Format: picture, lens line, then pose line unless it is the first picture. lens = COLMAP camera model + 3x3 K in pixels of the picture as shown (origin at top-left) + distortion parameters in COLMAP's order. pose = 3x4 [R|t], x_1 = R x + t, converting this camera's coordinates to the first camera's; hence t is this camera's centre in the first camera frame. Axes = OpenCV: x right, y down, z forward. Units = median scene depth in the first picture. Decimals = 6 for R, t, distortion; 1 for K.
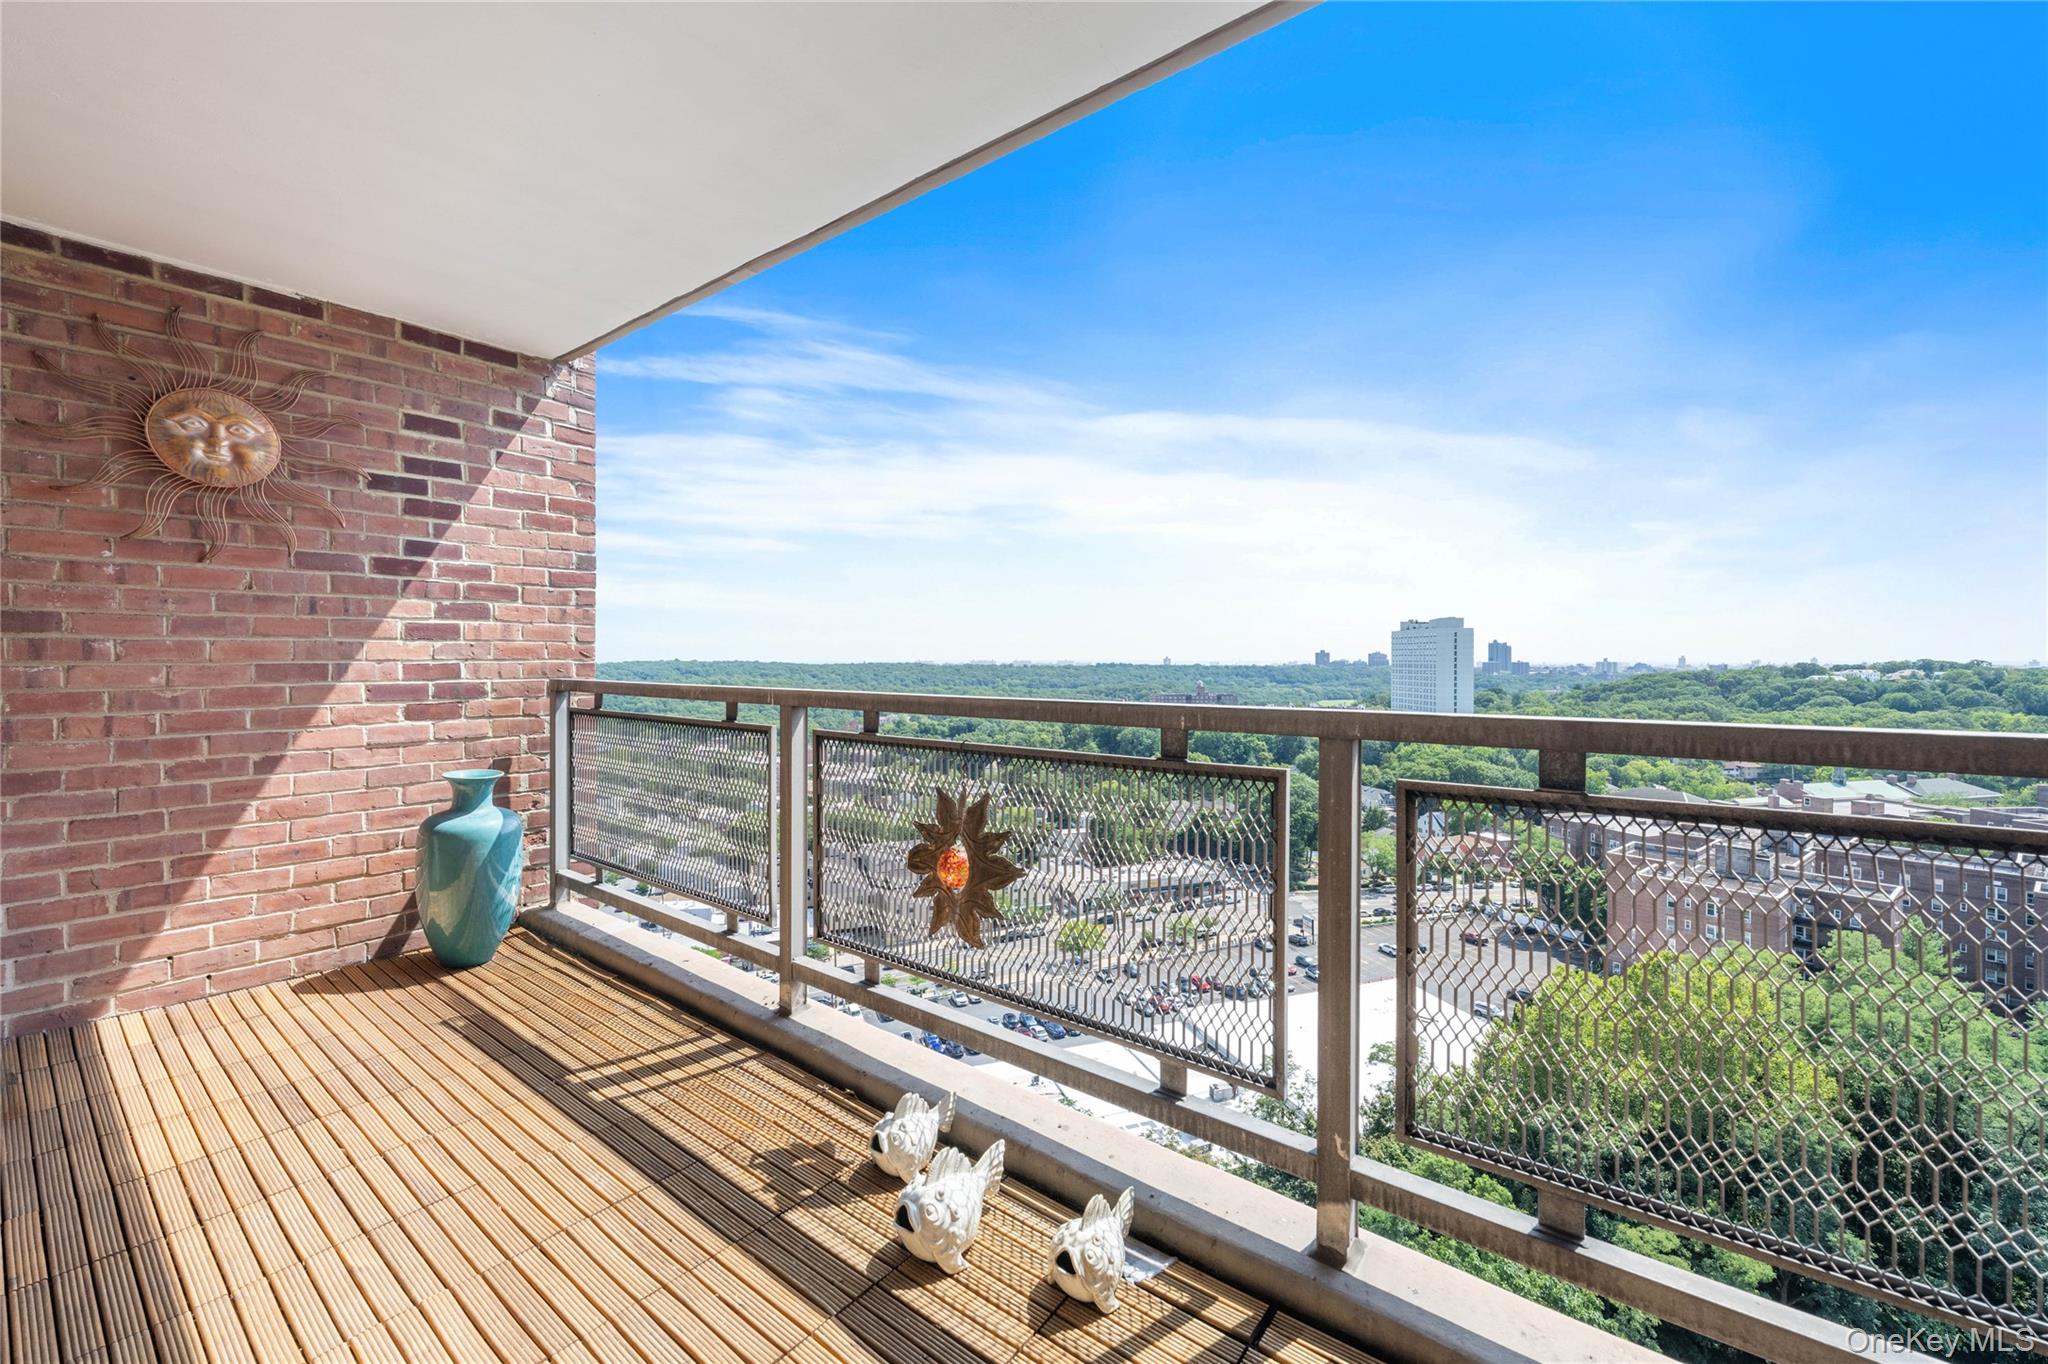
lens RADIAL K [[830.8, 0, 1006.6], [0, 830.8, 664.7], [0, 0, 1]] dist [0.000568, 0.000367]
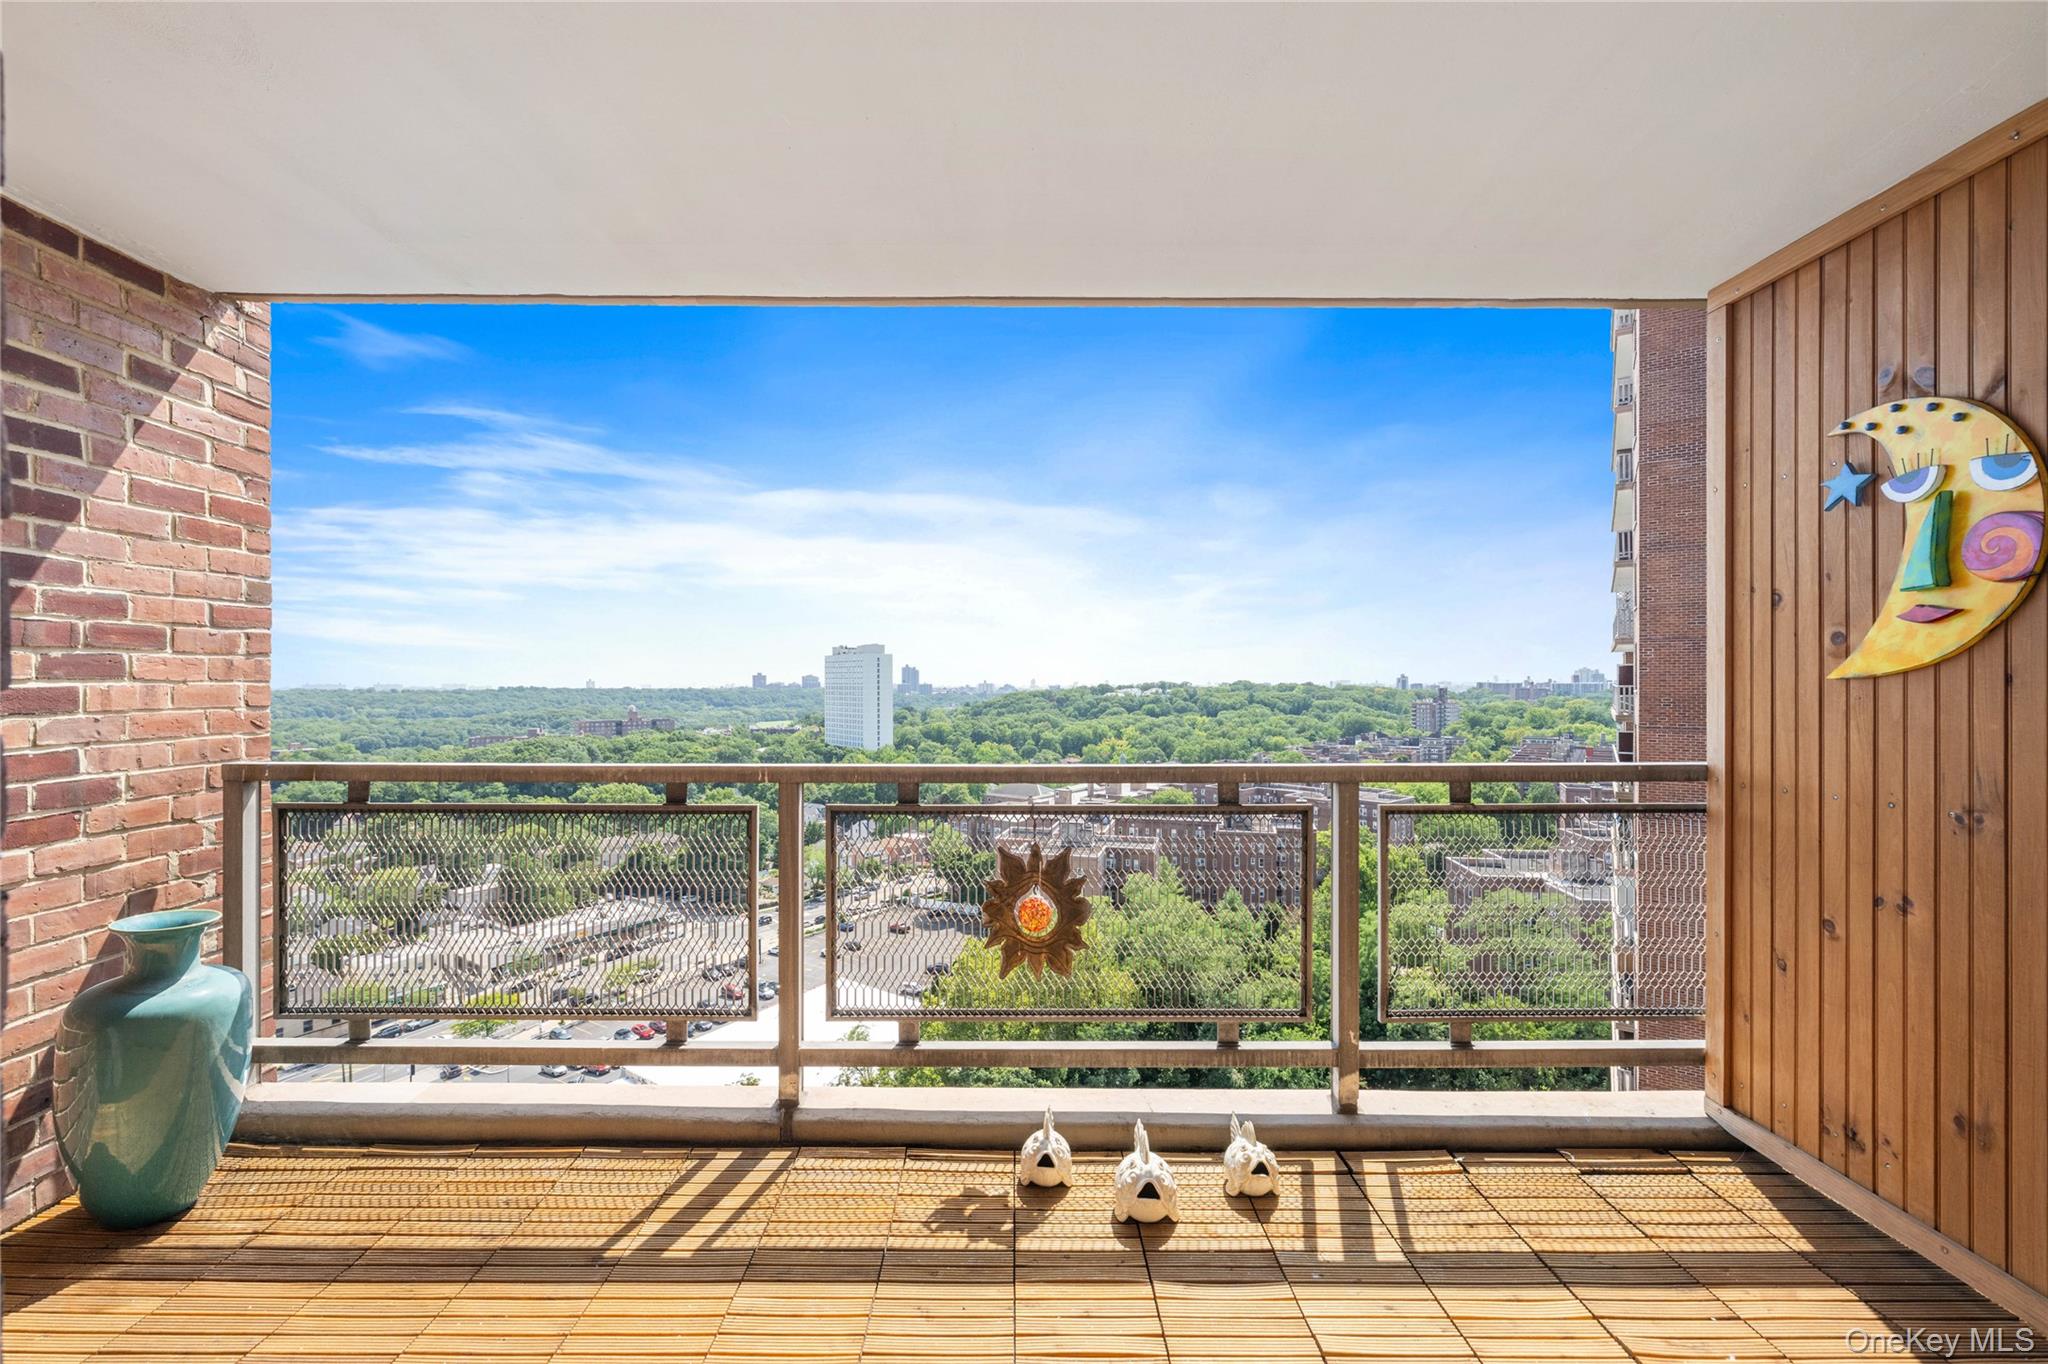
lens RADIAL K [[830.8, 0, 1026.6], [0, 830.8, 682.9], [0, 0, 1]] dist [0.000568, 0.000367]
pose [[0.781279, -0.002405, 0.624177, -0.453707], [0.005781, 0.999978, -0.003383, -0.042681], [-0.624155, 0.006251, 0.781276, 0.056981]]
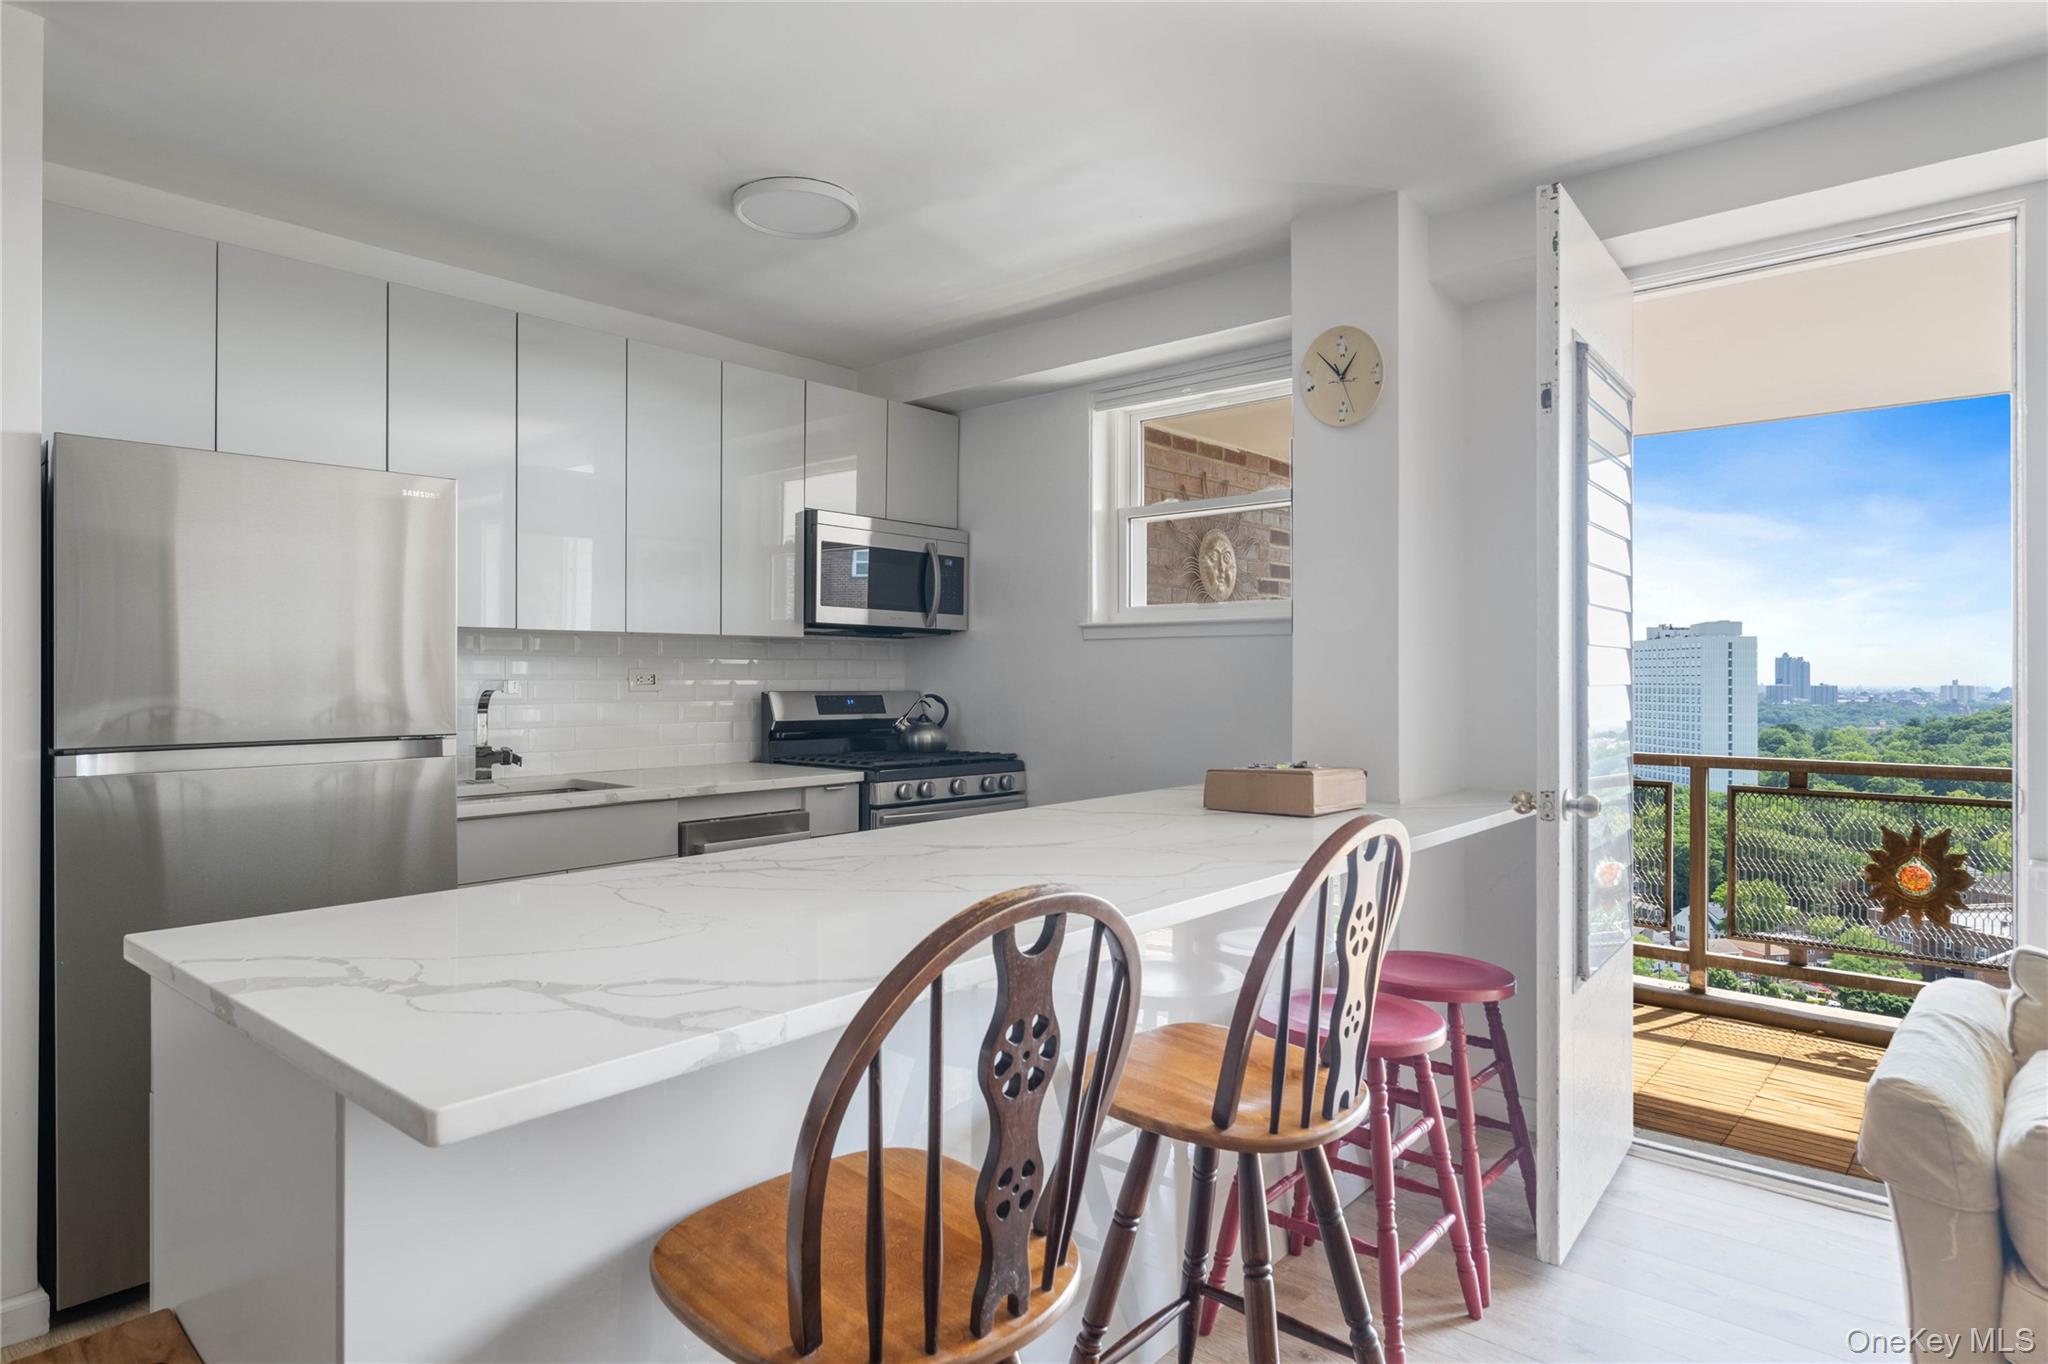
lens RADIAL K [[1167.0, 0, 1019.2], [0, 1167.0, 694.8], [0, 0, 1]] dist [0.017986, -0.000025]
pose [[0.998915, 0.001973, -0.046520, -0.910121], [-0.001710, 0.999982, 0.005700, -0.056691], [0.046531, -0.005614, 0.998901, -0.697350]]
